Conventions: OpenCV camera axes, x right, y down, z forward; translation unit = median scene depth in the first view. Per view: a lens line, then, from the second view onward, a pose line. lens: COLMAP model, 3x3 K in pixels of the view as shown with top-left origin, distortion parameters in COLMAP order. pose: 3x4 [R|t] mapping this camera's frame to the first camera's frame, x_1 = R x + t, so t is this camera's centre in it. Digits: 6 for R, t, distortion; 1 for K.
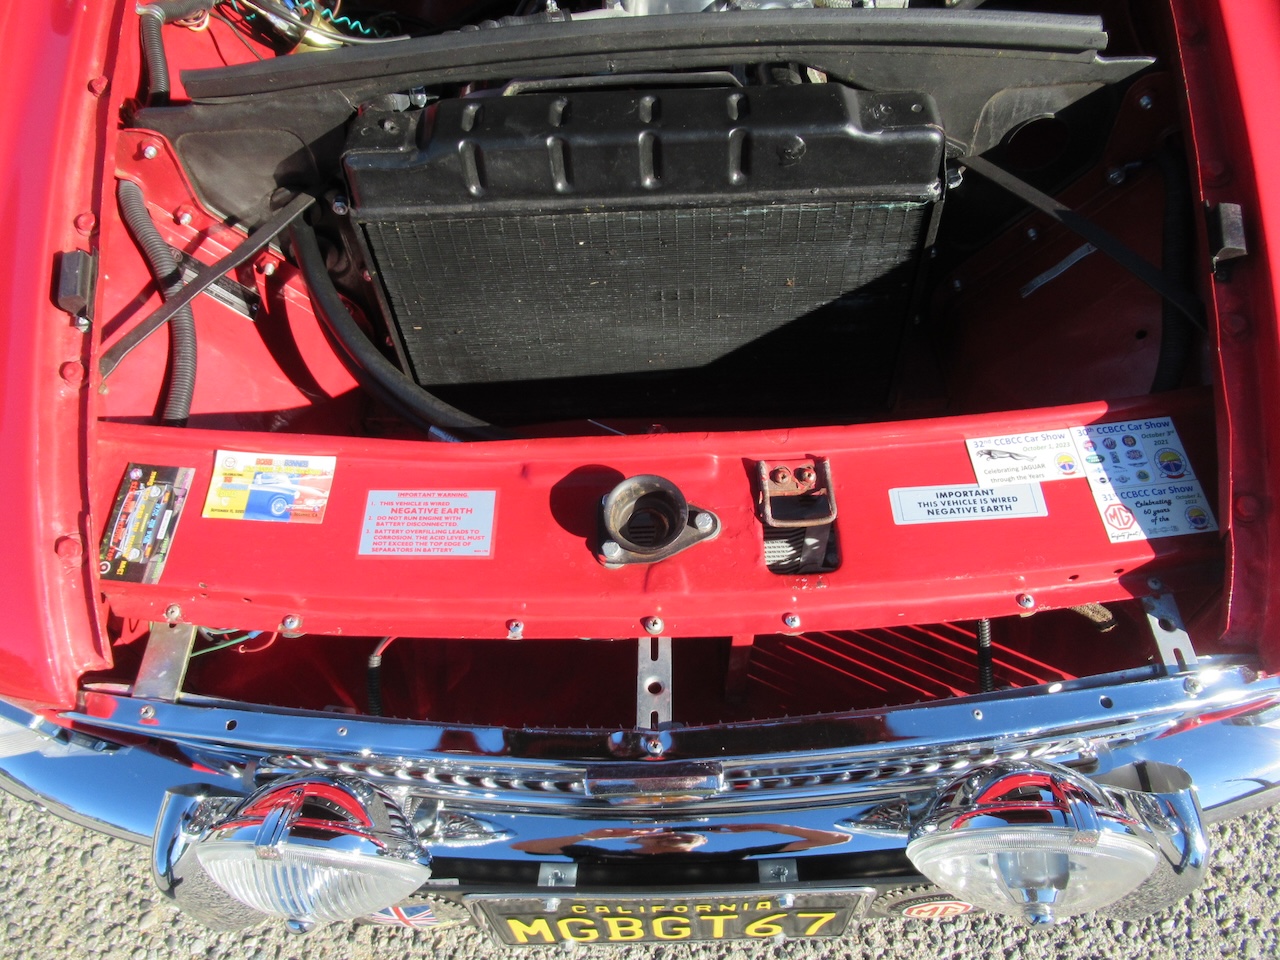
lens RADIAL K [[956.2, 0, 640.0], [0, 956.2, 480.0], [0, 0, 1]] dist [-0.013326, 0.009585]
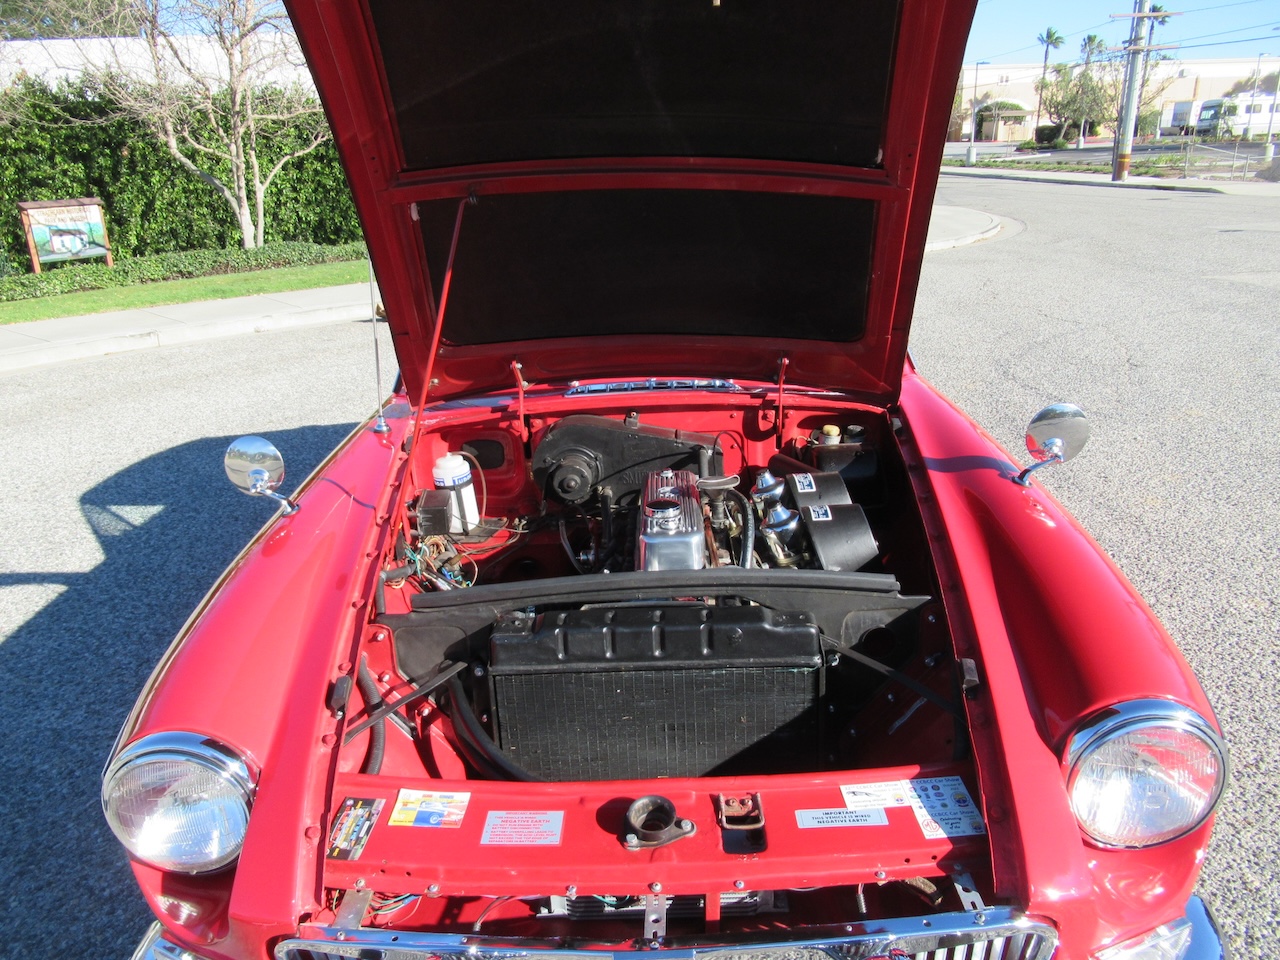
lens RADIAL K [[956.2, 0, 640.0], [0, 956.2, 480.0], [0, 0, 1]] dist [-0.013326, 0.009585]
pose [[0.999558, 0.011506, -0.027413, 0.022542], [-0.025395, 0.809896, -0.586023, 0.510381], [0.015459, 0.586460, 0.809830, -0.693767]]
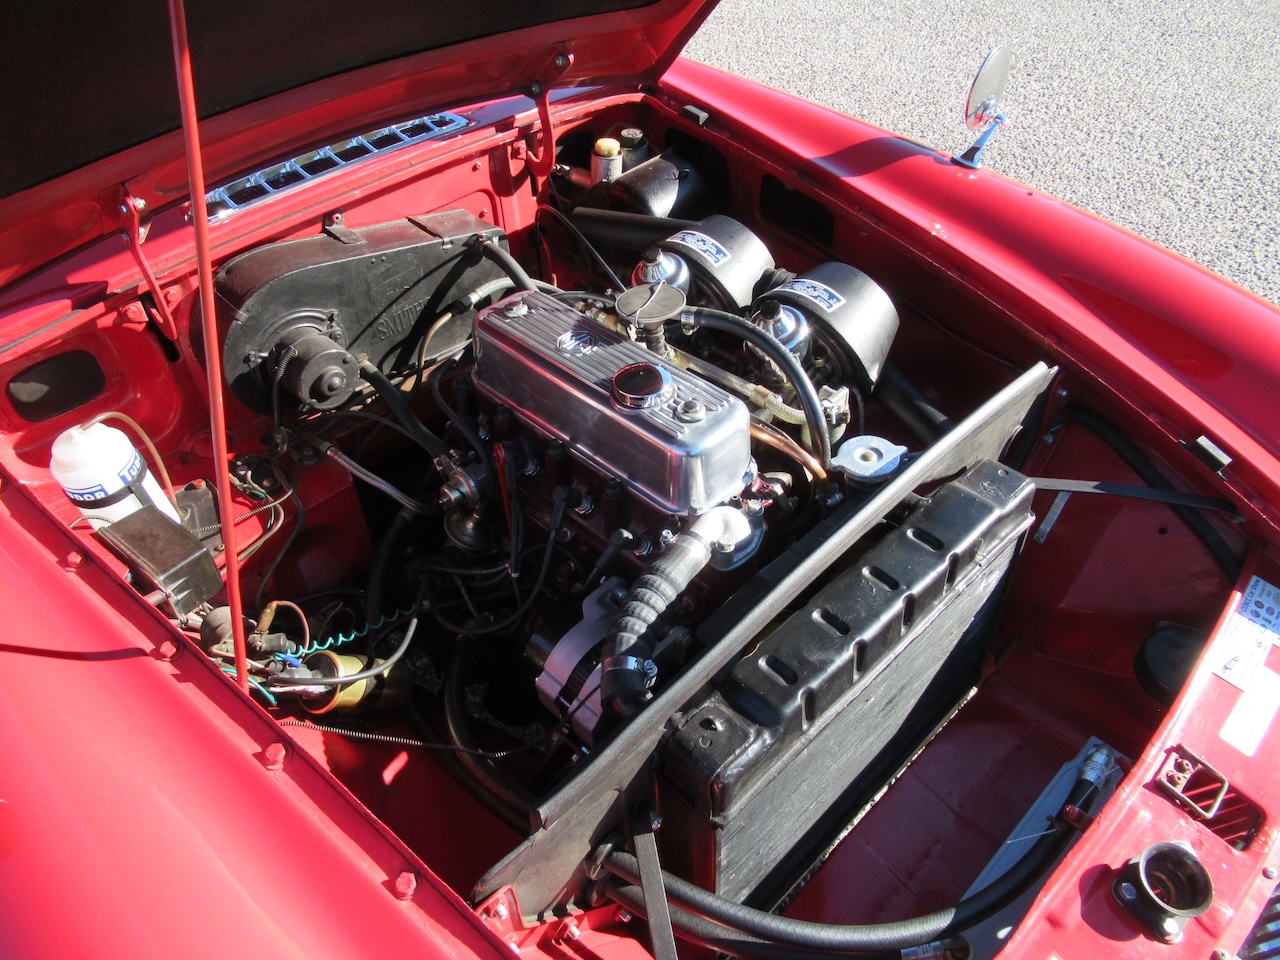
lens RADIAL K [[956.2, 0, 640.0], [0, 956.2, 480.0], [0, 0, 1]] dist [-0.013326, 0.009585]
pose [[0.722364, -0.456850, 0.519113, -0.771475], [0.563972, 0.823614, -0.059958, -0.604926], [-0.400157, 0.336076, 0.852600, 0.098089]]
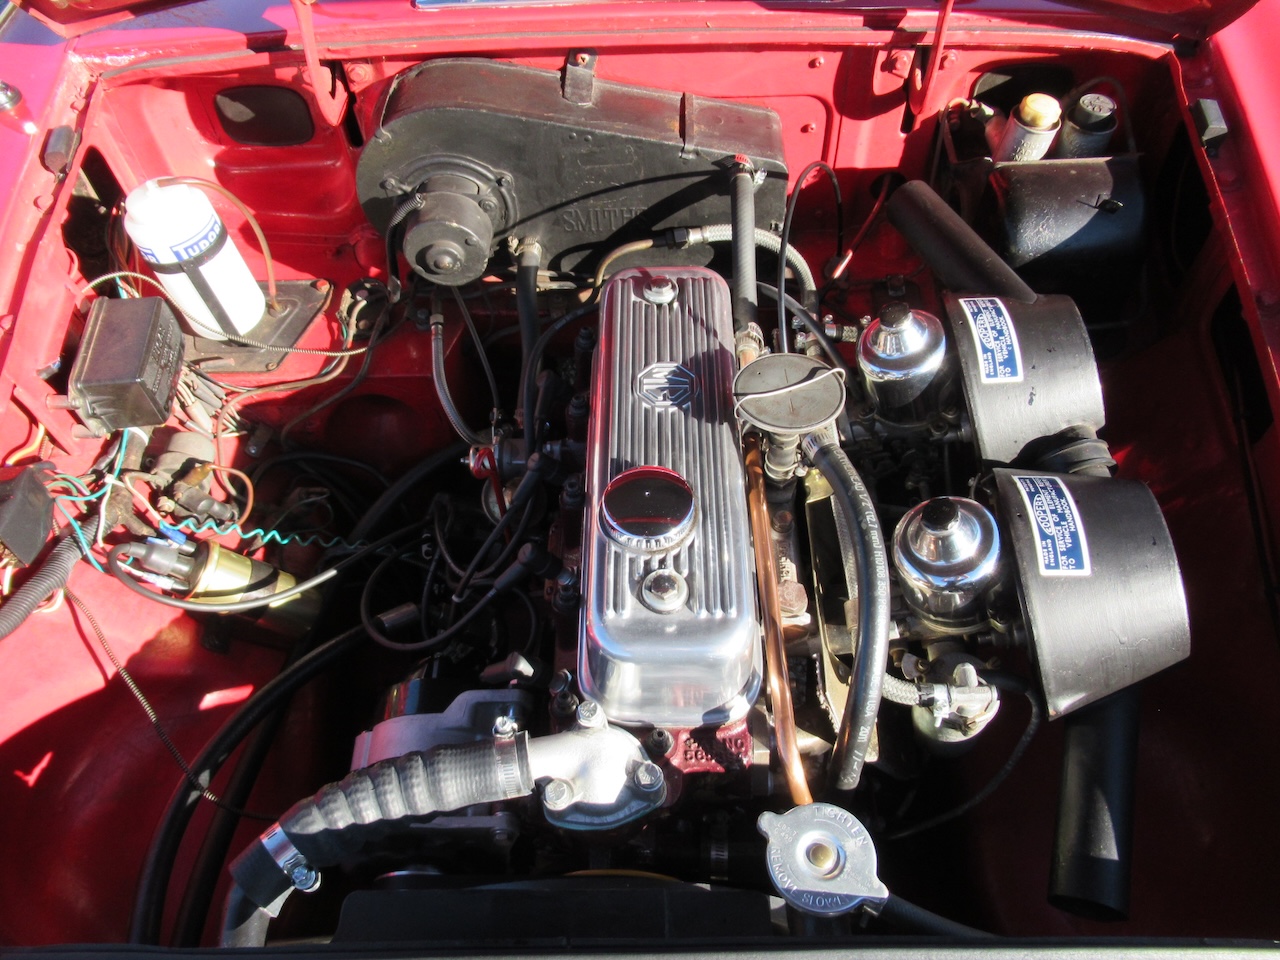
lens RADIAL K [[947.2, 0, 642.8], [0, 947.2, 482.5], [0, 0, 1]] dist [-0.007950, -0.002136]
pose [[0.999697, 0.024526, 0.001929, 0.008546], [-0.024503, 0.999636, -0.011327, -0.813138], [-0.002206, 0.011277, 0.999934, 0.343023]]
